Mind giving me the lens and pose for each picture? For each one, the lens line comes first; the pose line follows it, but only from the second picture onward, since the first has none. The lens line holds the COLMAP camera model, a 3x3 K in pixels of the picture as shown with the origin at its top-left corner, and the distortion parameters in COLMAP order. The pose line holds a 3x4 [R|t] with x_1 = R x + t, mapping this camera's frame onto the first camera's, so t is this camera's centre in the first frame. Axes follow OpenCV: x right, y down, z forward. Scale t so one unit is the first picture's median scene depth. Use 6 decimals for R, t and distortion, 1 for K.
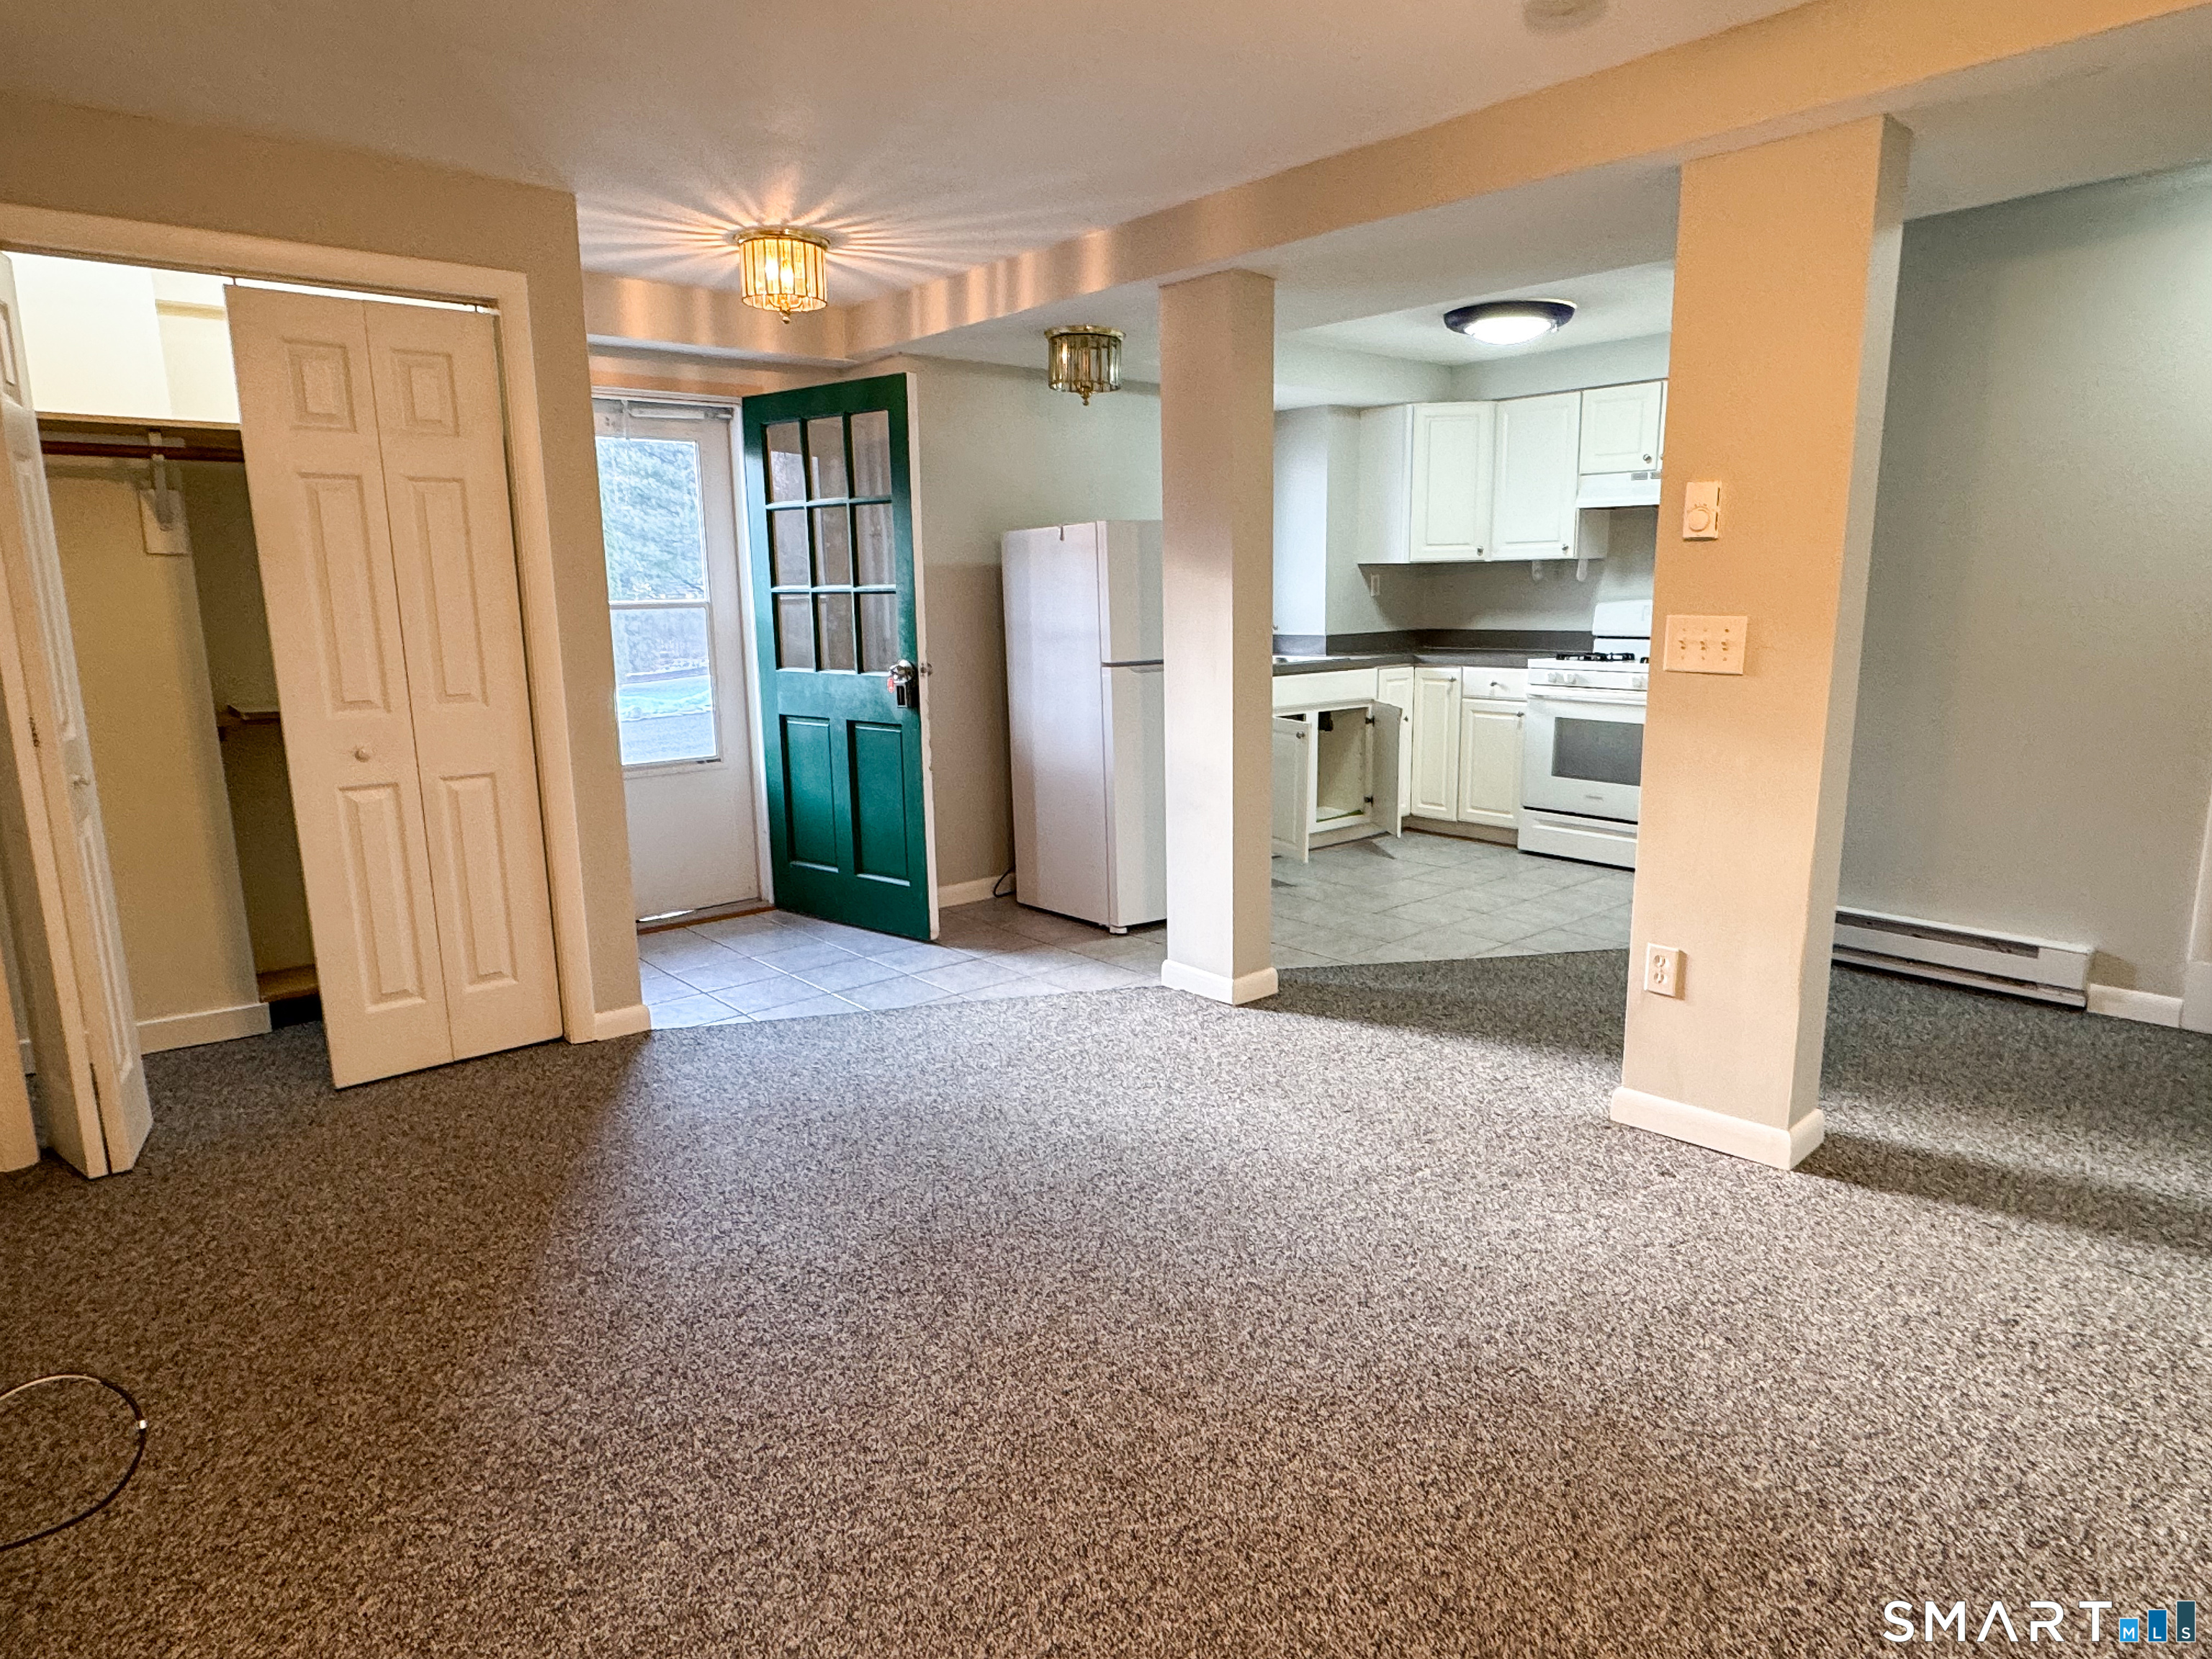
lens RADIAL K [[1290.3, 0, 1108.5], [0, 1290.3, 835.3], [0, 0, 1]] dist [-0.004228, 0.003004]
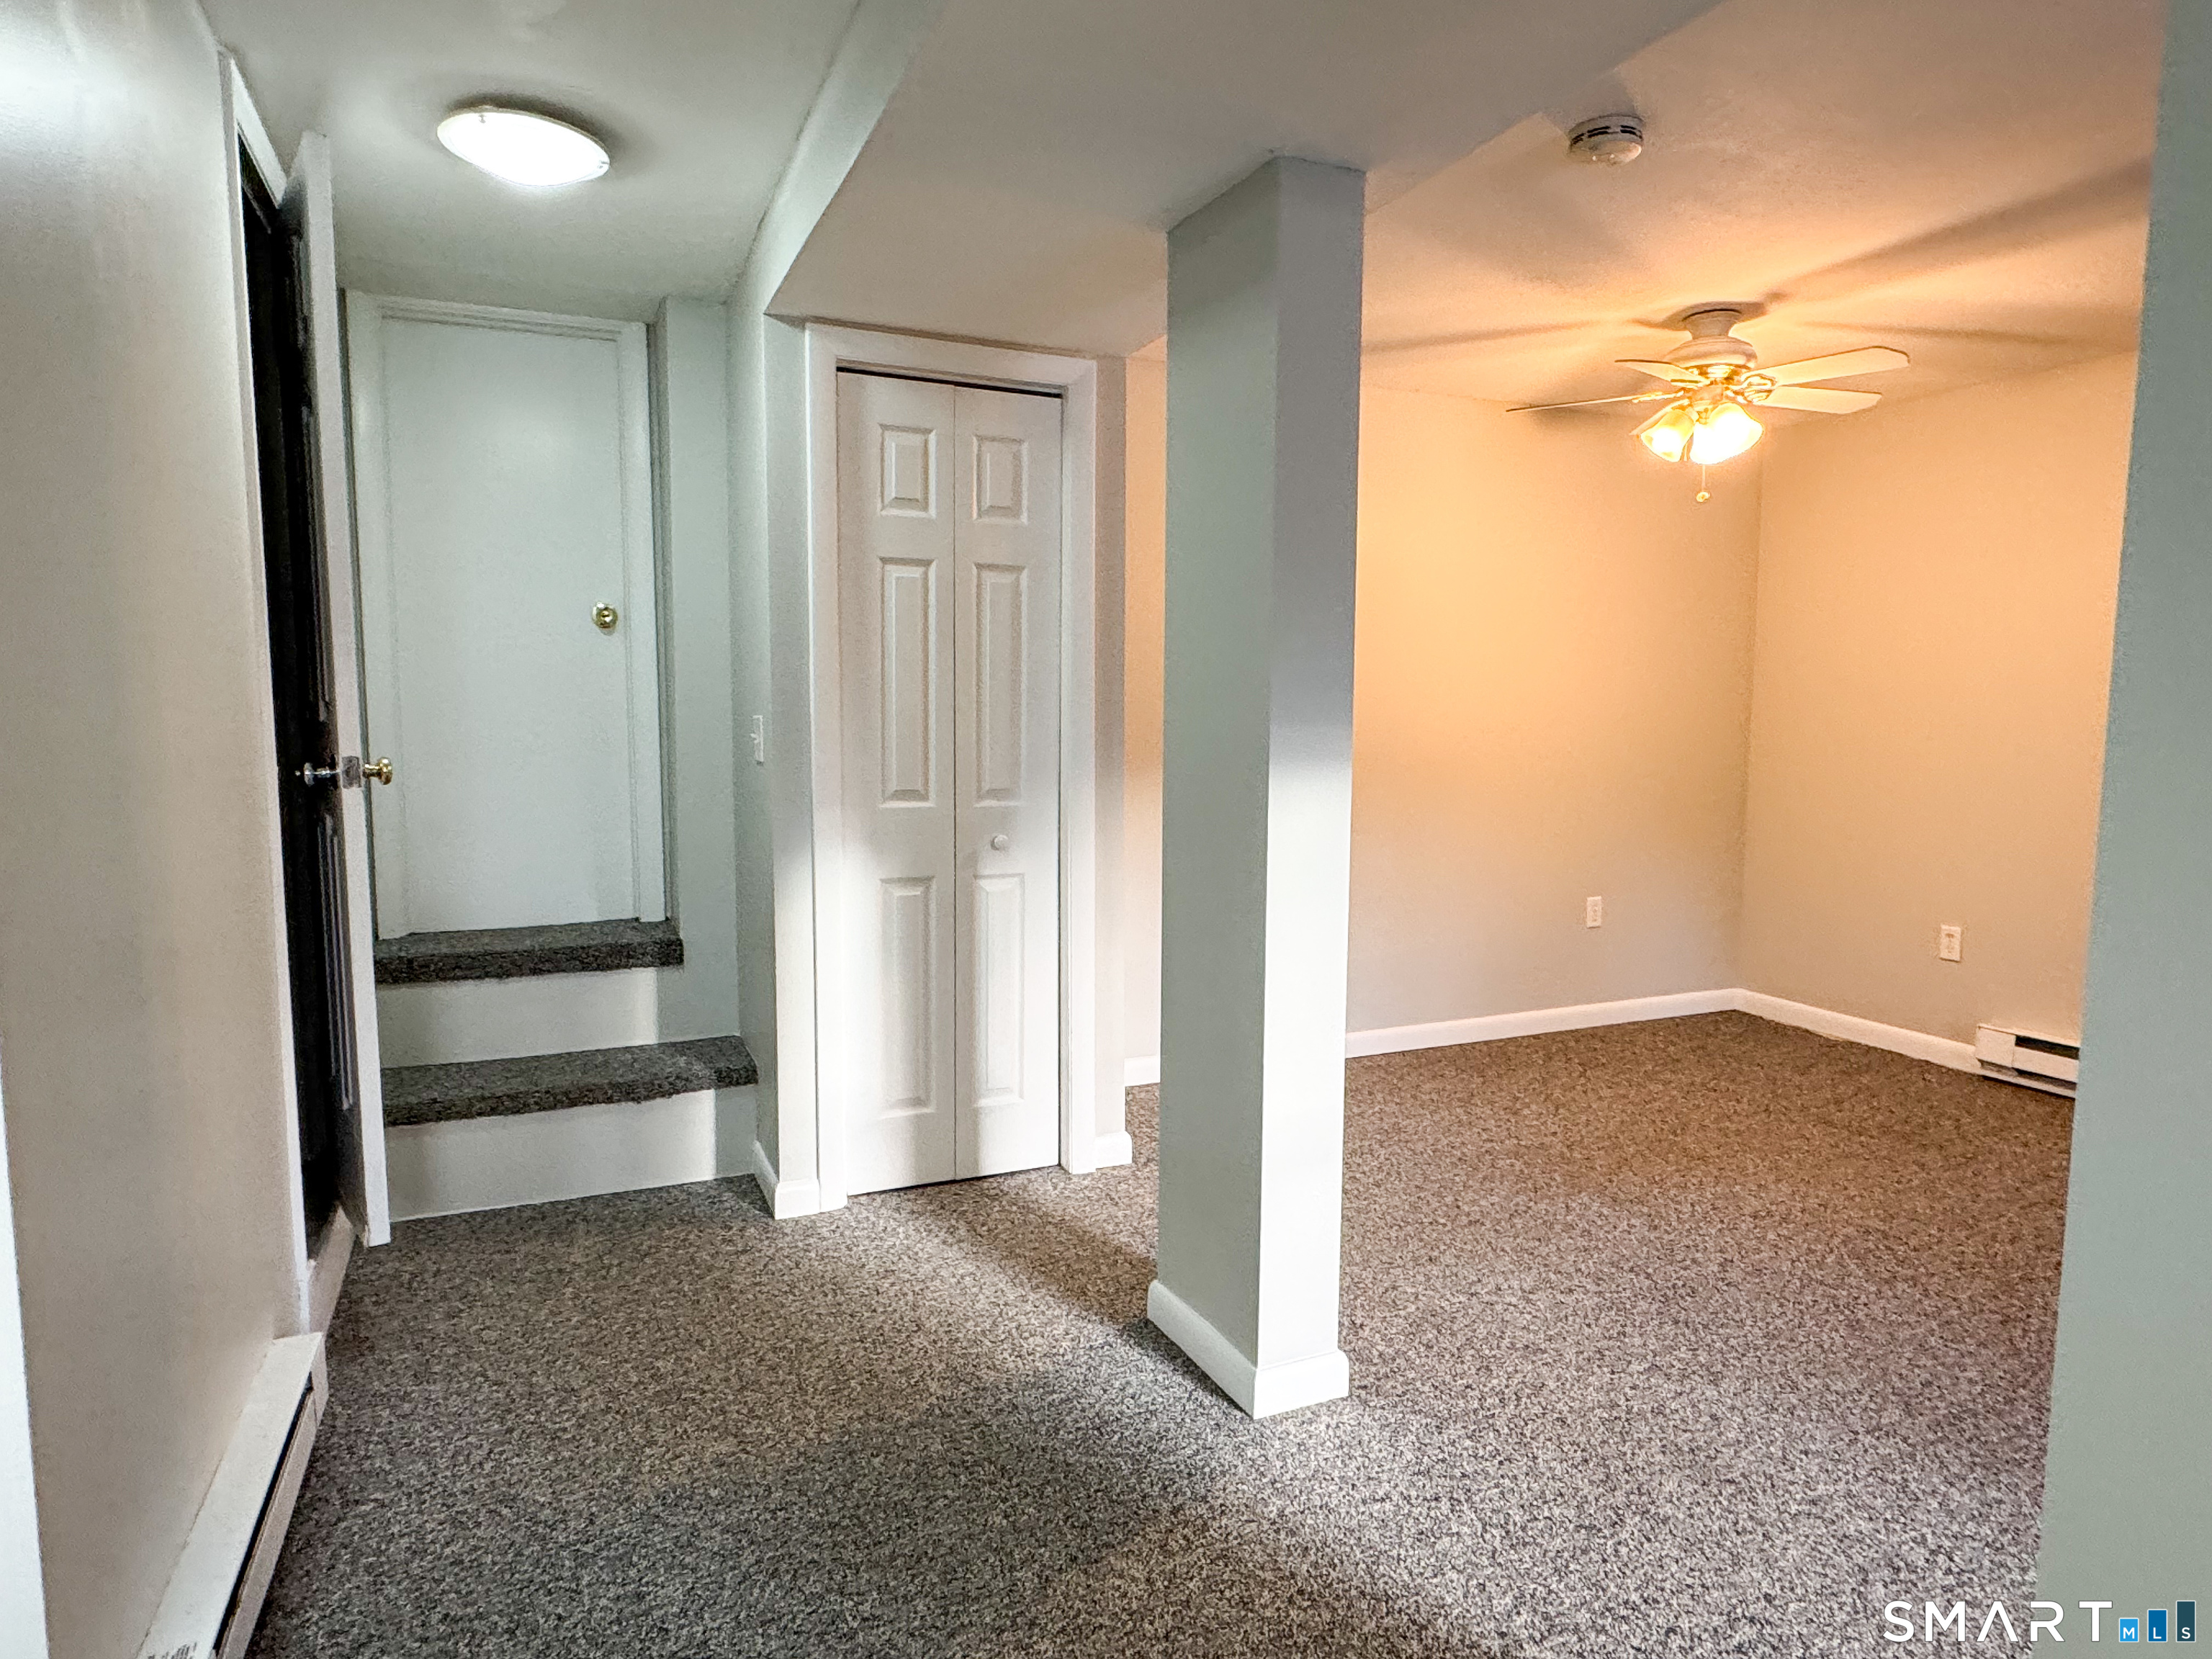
lens RADIAL K [[1290.3, 0, 1105.8], [0, 1290.3, 834.1], [0, 0, 1]] dist [-0.004228, 0.003004]
pose [[-0.956266, -0.014828, 0.292124, 0.275389], [0.066546, 0.961494, 0.266646, -0.270521], [-0.284829, 0.274424, -0.918457, 1.459683]]
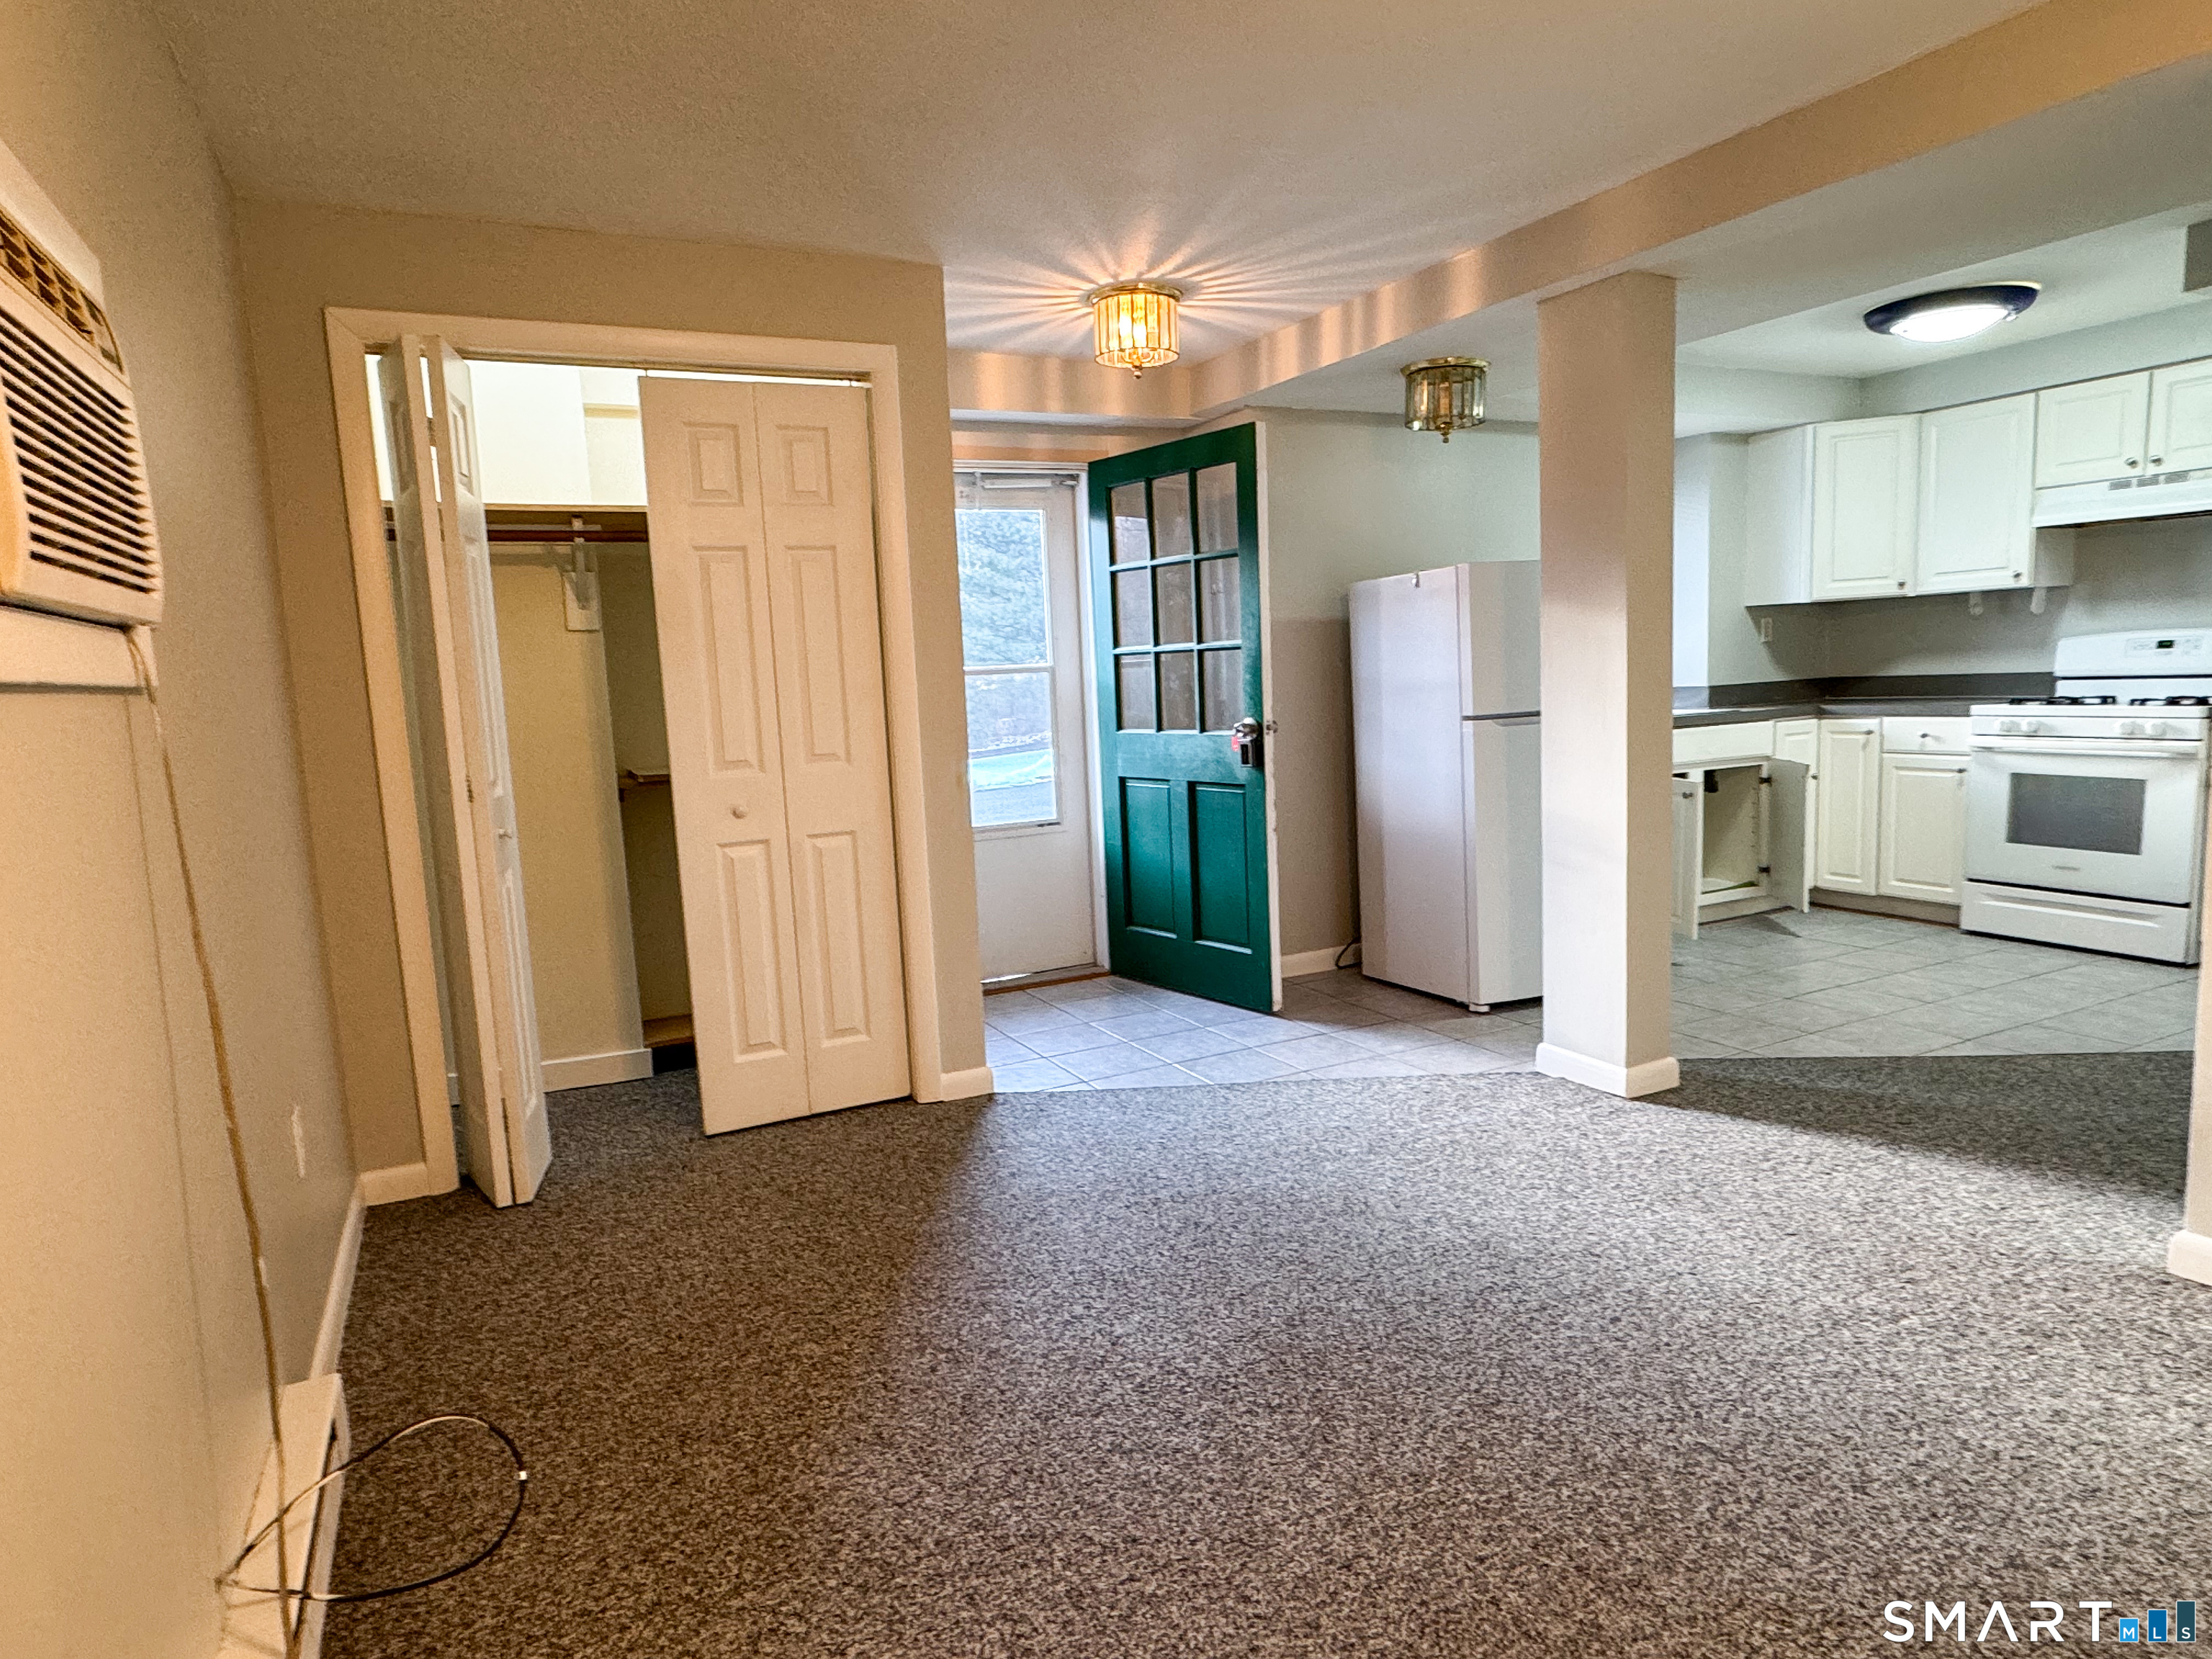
lens RADIAL K [[1290.3, 0, 1094.9], [0, 1290.3, 838.0], [0, 0, 1]] dist [-0.004228, 0.003004]
pose [[0.968663, 0.001822, -0.248373, -0.040683], [-0.015537, 0.998459, -0.053268, 0.008781], [0.247893, 0.055458, 0.967199, 0.063031]]
